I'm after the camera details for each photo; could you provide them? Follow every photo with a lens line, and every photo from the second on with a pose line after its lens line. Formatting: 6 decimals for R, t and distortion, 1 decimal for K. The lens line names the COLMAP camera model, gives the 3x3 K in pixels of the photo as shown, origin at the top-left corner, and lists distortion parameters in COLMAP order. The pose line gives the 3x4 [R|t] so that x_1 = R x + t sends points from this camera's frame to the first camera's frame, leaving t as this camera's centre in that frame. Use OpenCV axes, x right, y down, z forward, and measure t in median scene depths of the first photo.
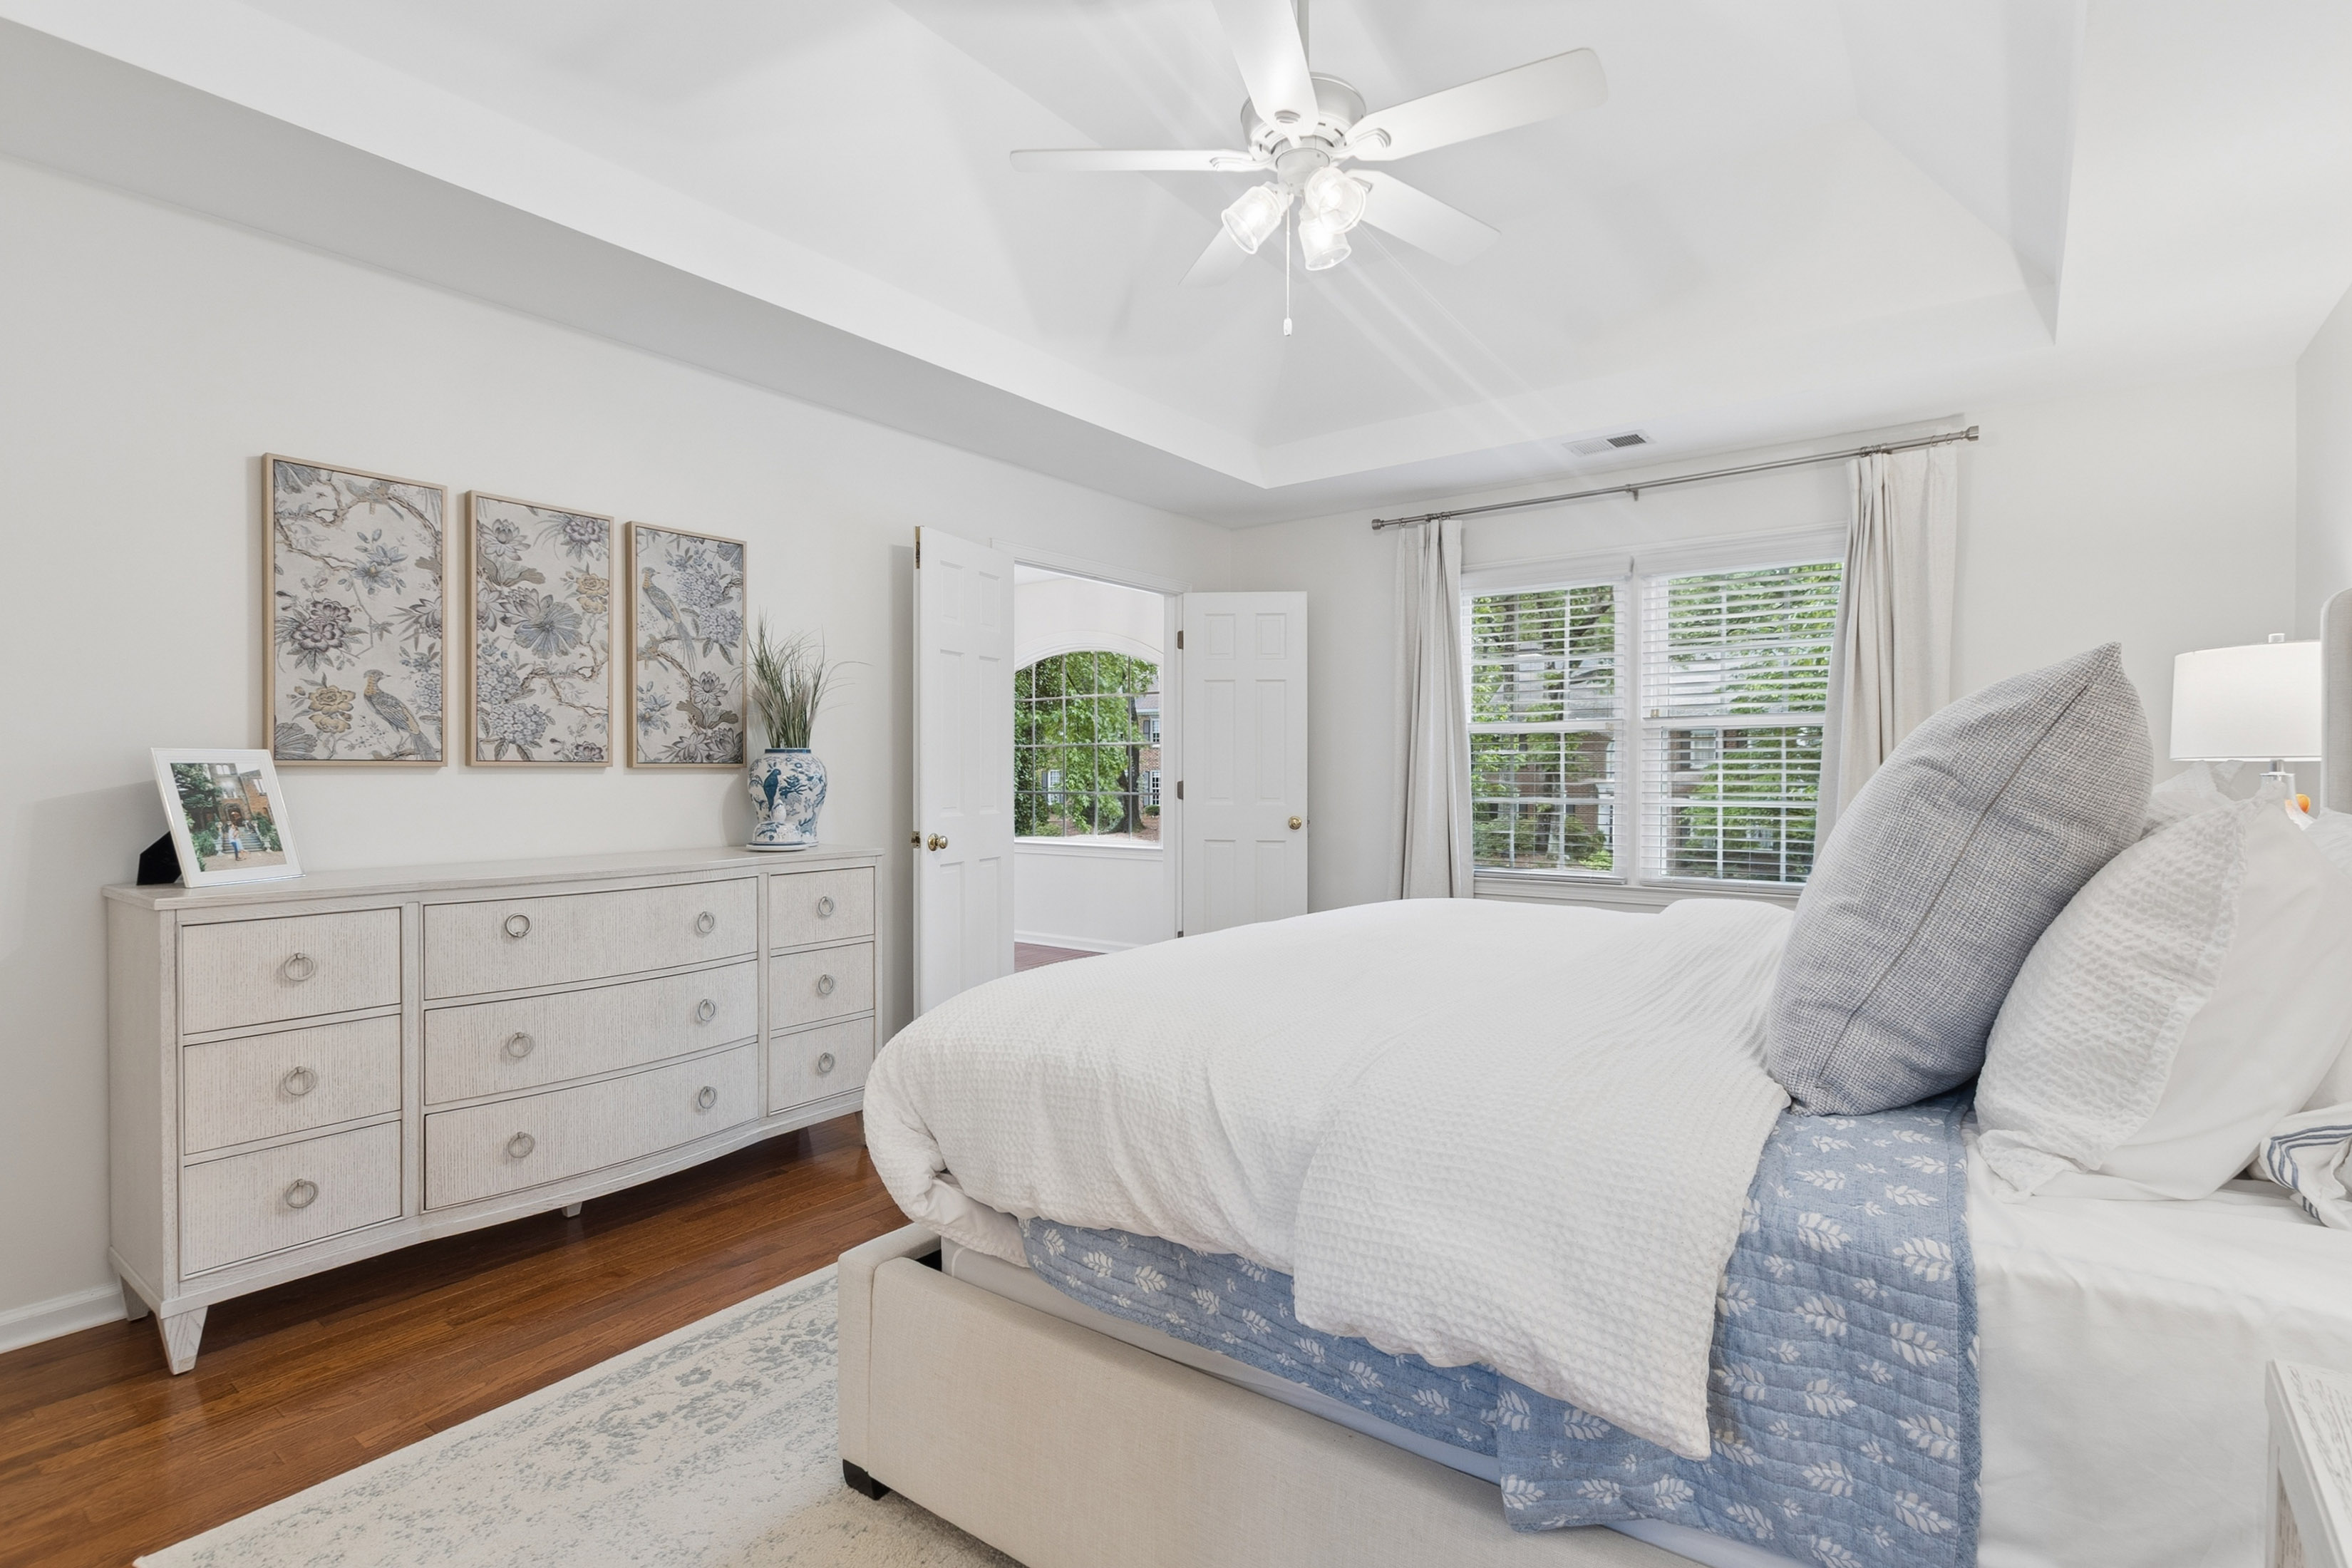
lens RADIAL K [[1092.2, 0, 1200.4], [0, 1092.2, 784.3], [0, 0, 1]] dist [0.005696, -0.000980]
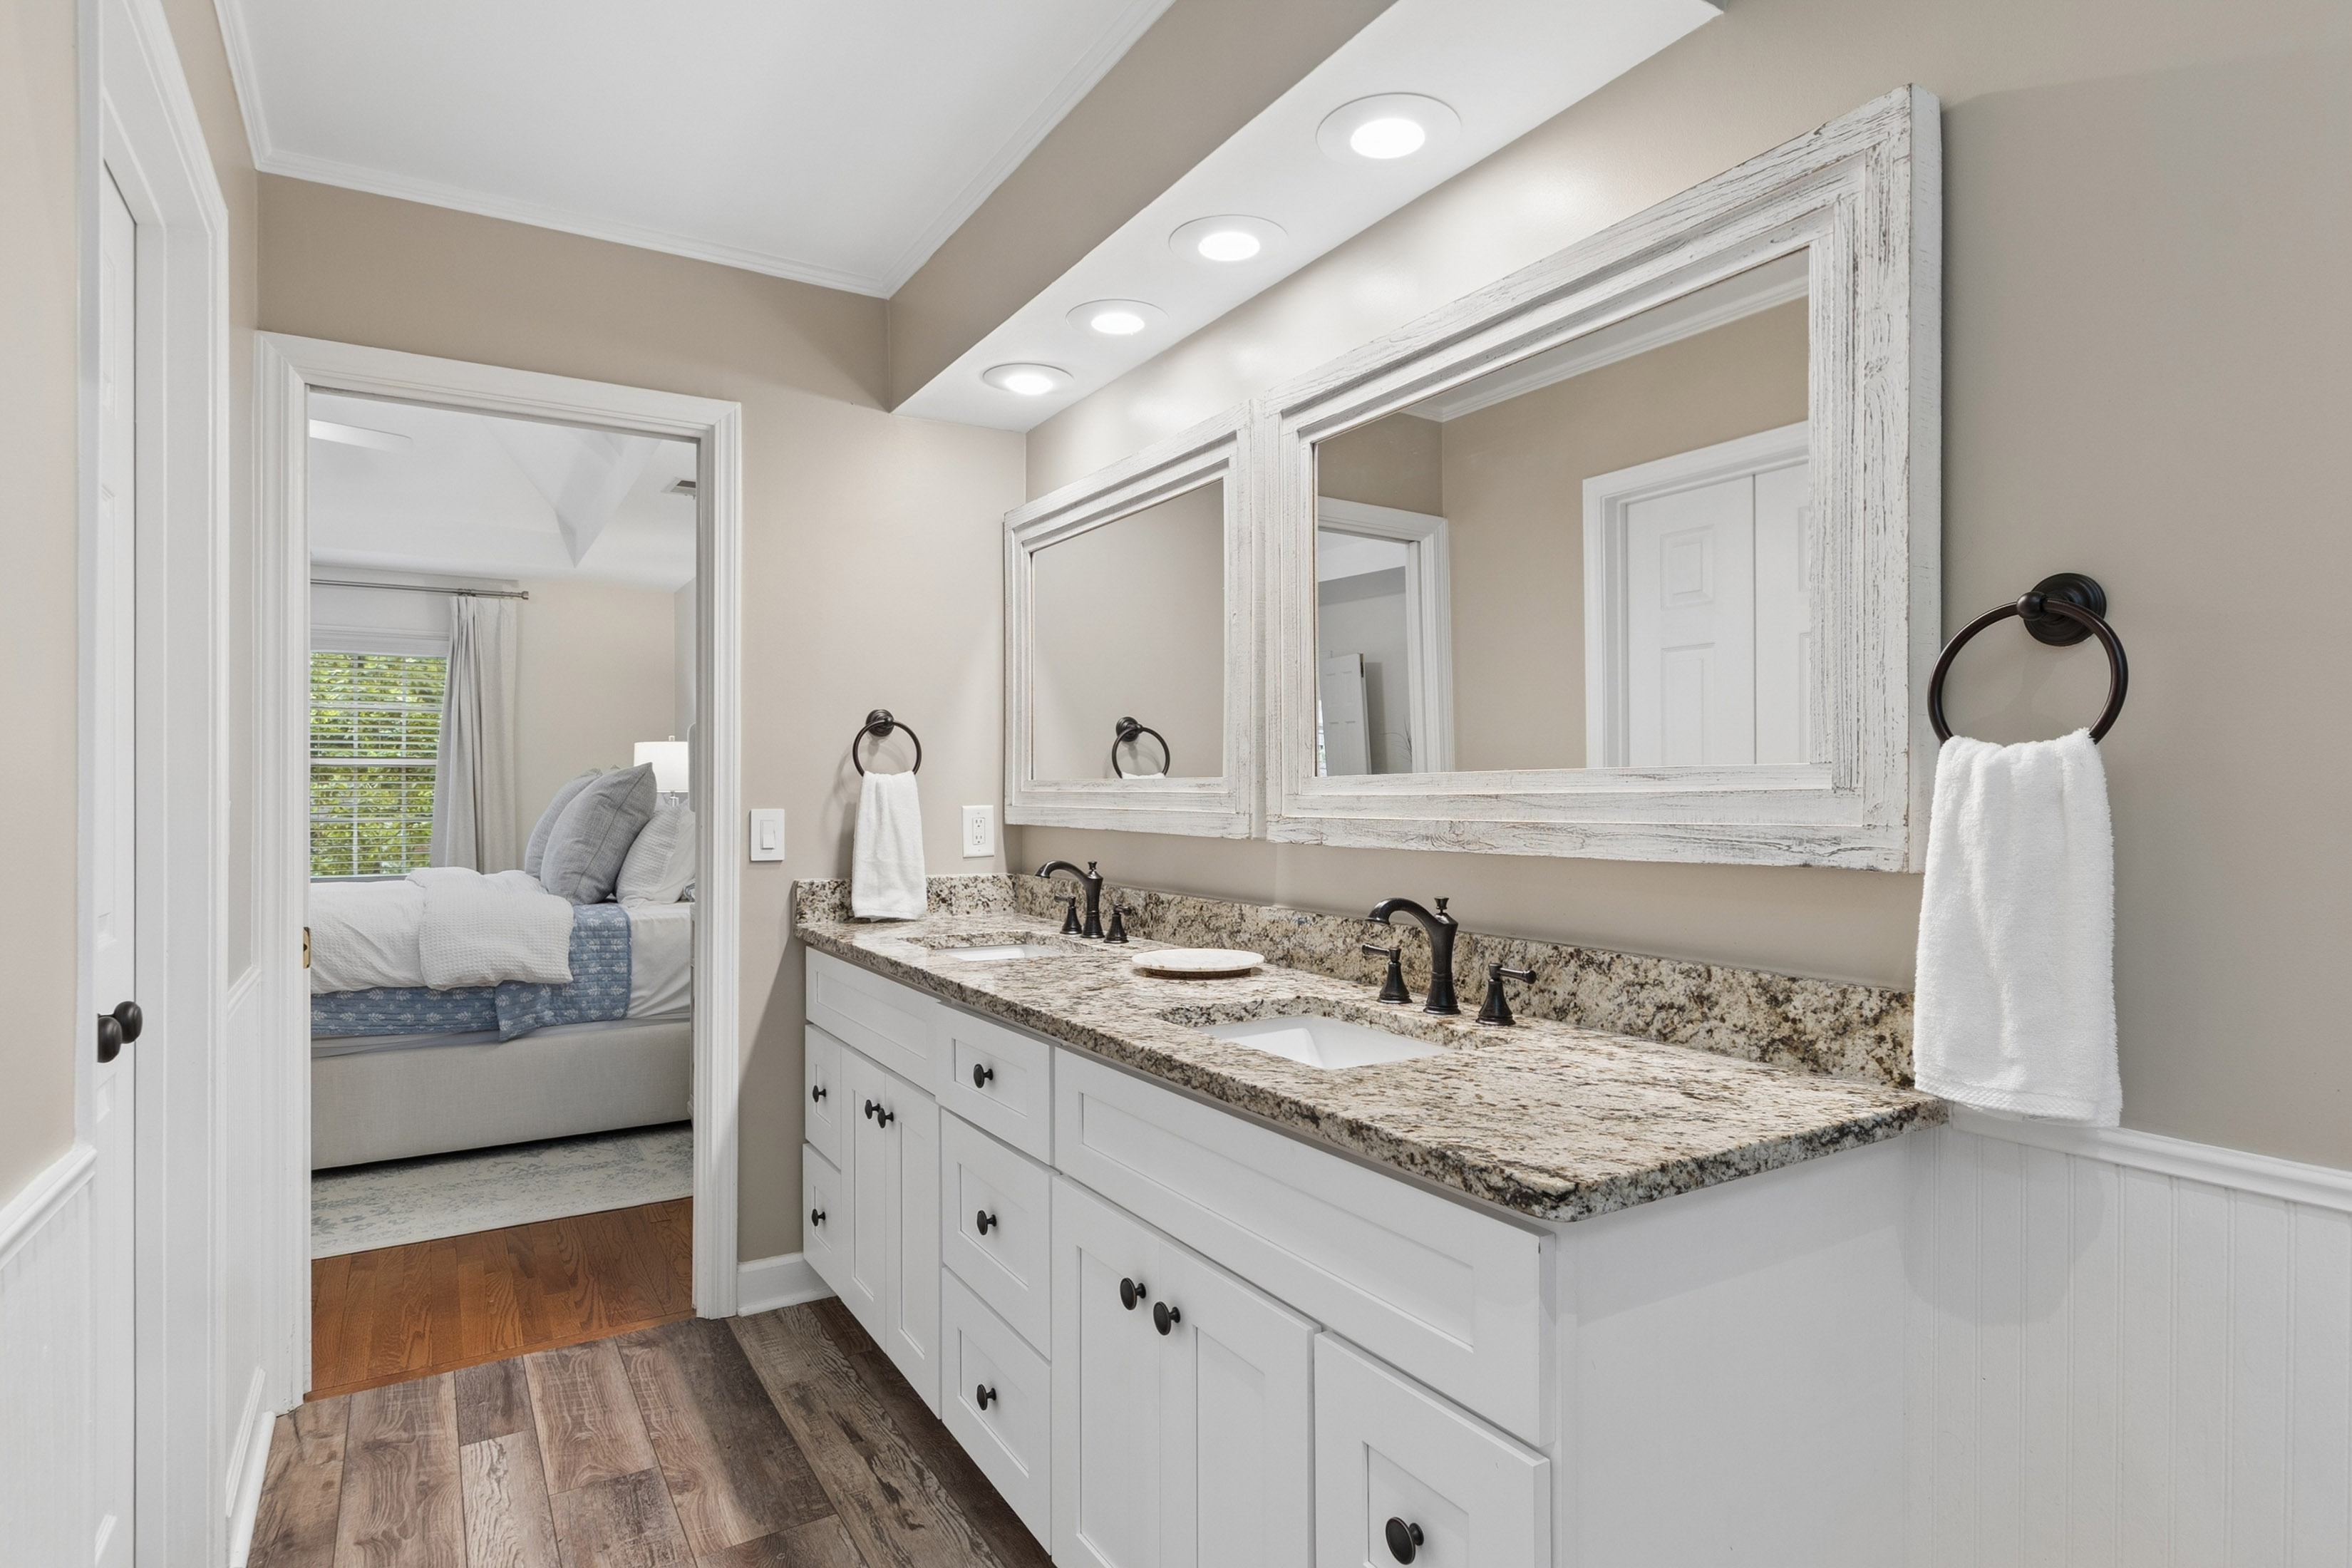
lens RADIAL K [[1334.9, 0, 1190.0], [0, 1334.9, 795.0], [0, 0, 1]] dist [0.014913, -0.008048]
pose [[0.390455, 0.009383, 0.920574, -2.477795], [0.008389, 0.999870, -0.013749, 0.055046], [-0.920584, 0.013091, 0.390326, -2.308131]]
